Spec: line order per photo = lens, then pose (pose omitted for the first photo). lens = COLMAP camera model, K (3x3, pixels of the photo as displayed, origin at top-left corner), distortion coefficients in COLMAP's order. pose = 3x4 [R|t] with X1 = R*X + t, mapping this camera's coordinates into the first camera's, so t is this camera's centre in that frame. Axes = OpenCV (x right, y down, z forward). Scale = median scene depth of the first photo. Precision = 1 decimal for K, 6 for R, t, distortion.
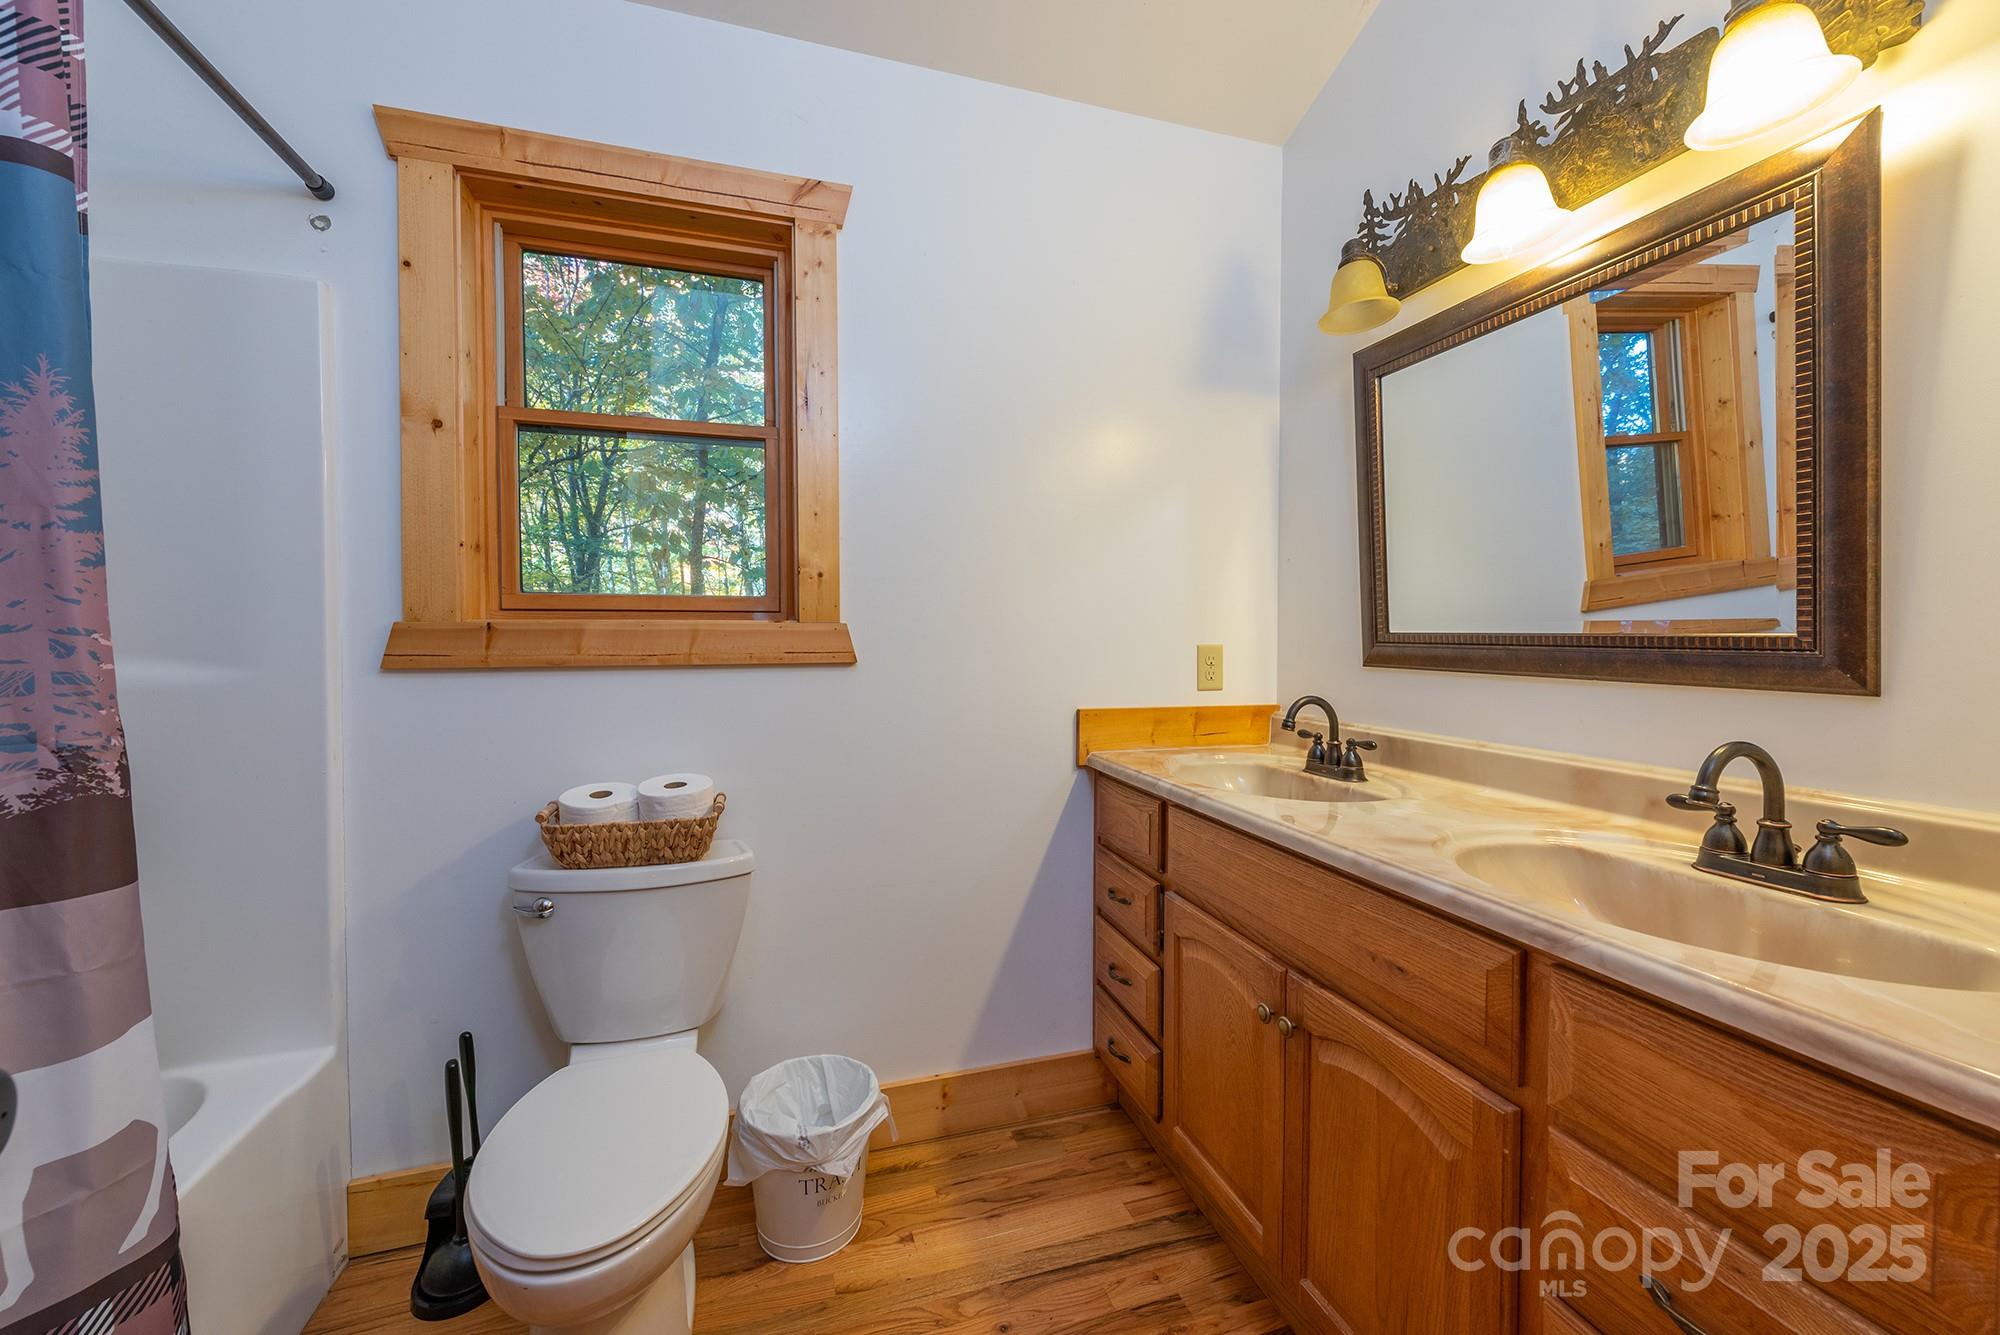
lens RADIAL K [[774.7, 0, 1000.7], [0, 774.7, 646.0], [0, 0, 1]] dist [0.014218, -0.005064]
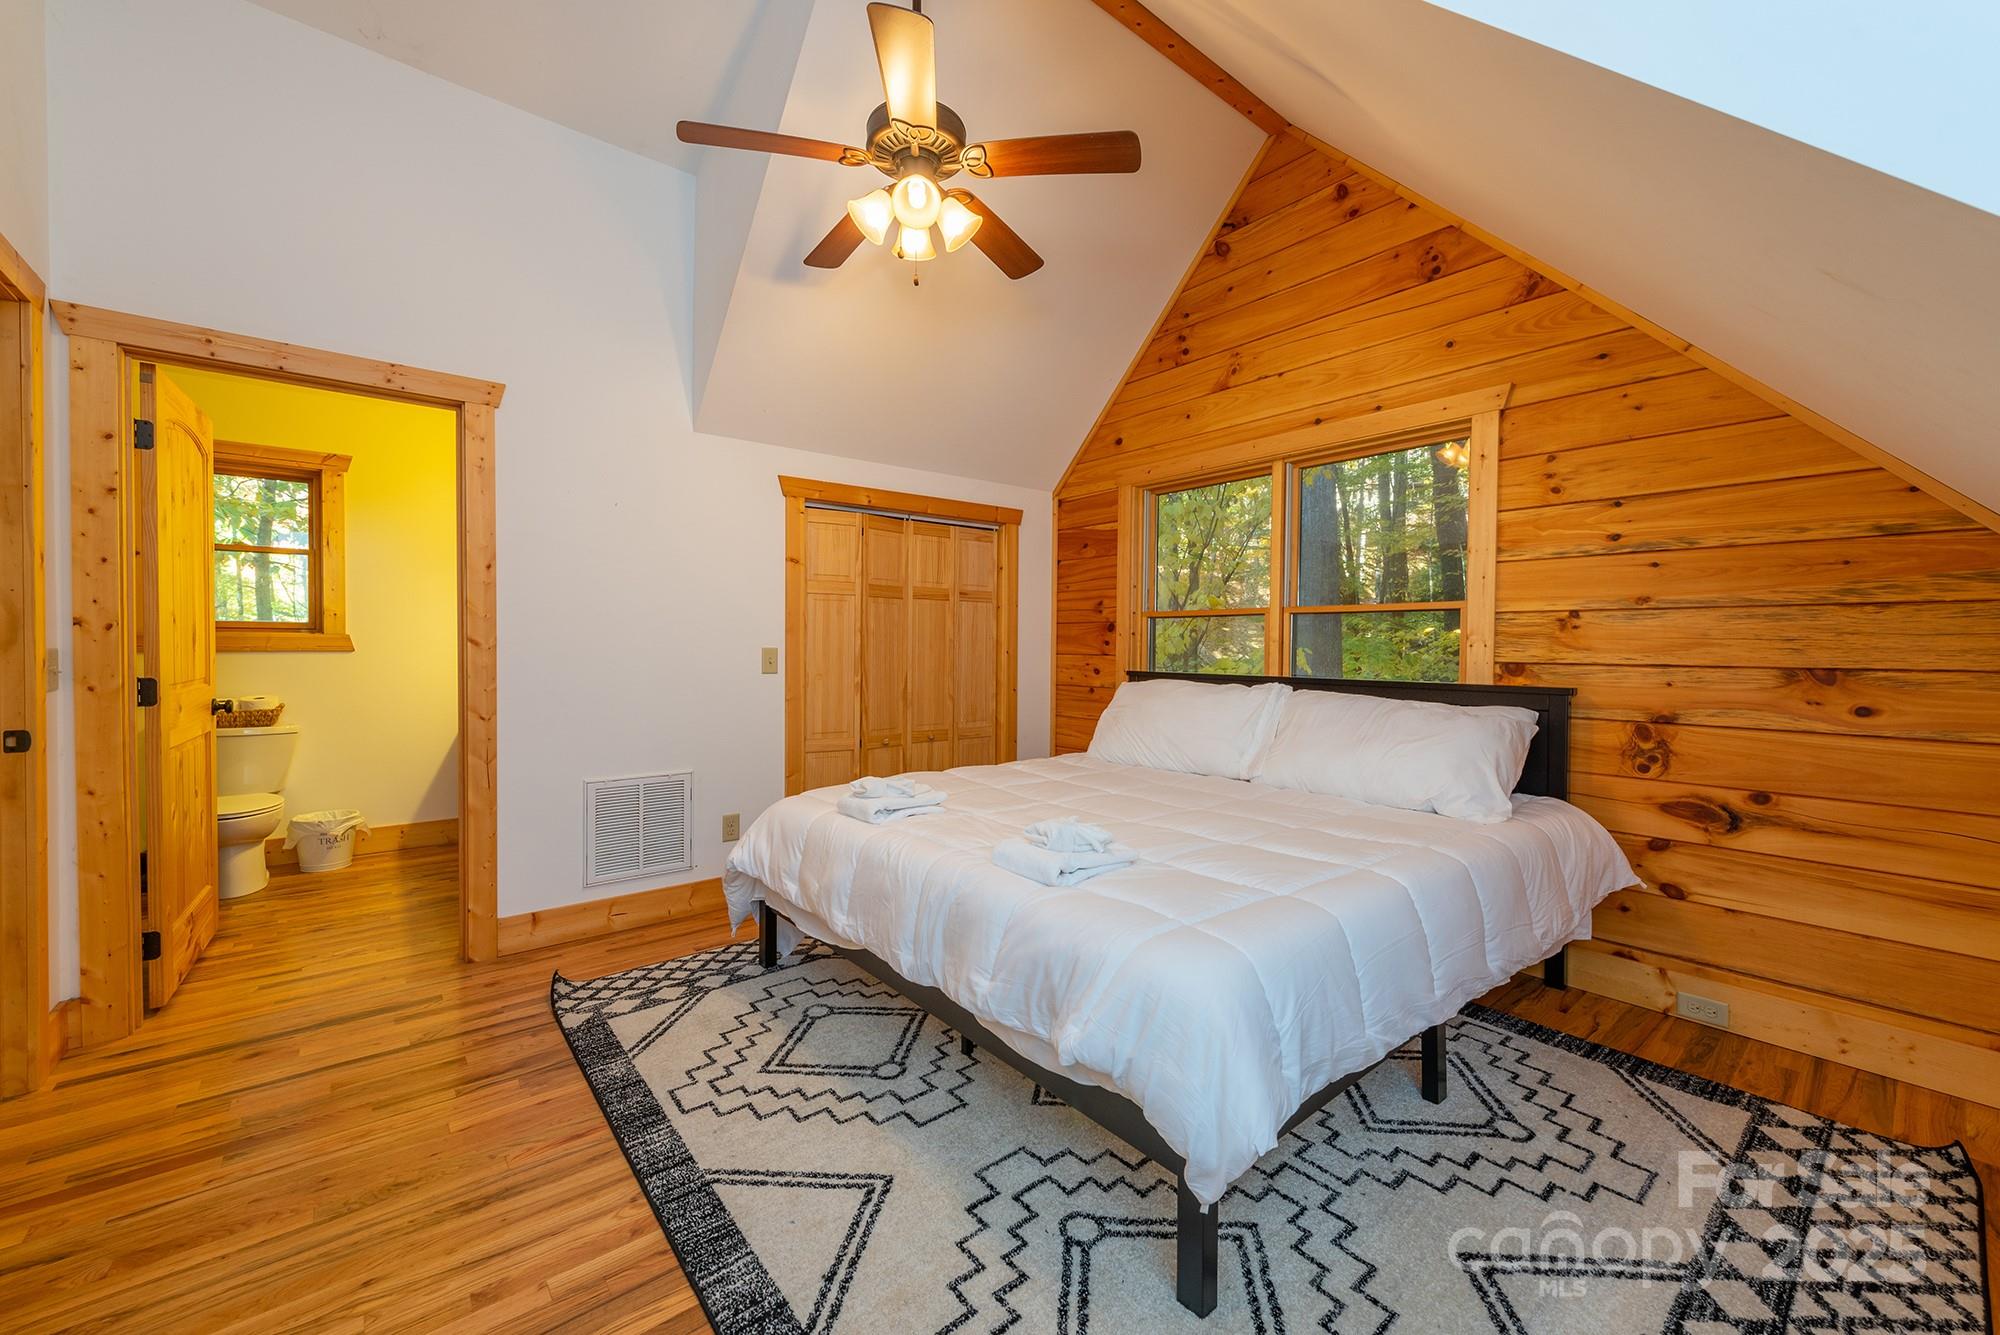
lens RADIAL K [[774.7, 0, 1001.5], [0, 774.7, 651.3], [0, 0, 1]] dist [0.014218, -0.005064]
pose [[0.925161, 0.004936, 0.379543, 0.778834], [-0.006627, 0.999973, 0.003150, 0.002210], [-0.379517, -0.005429, 0.925169, -2.076423]]
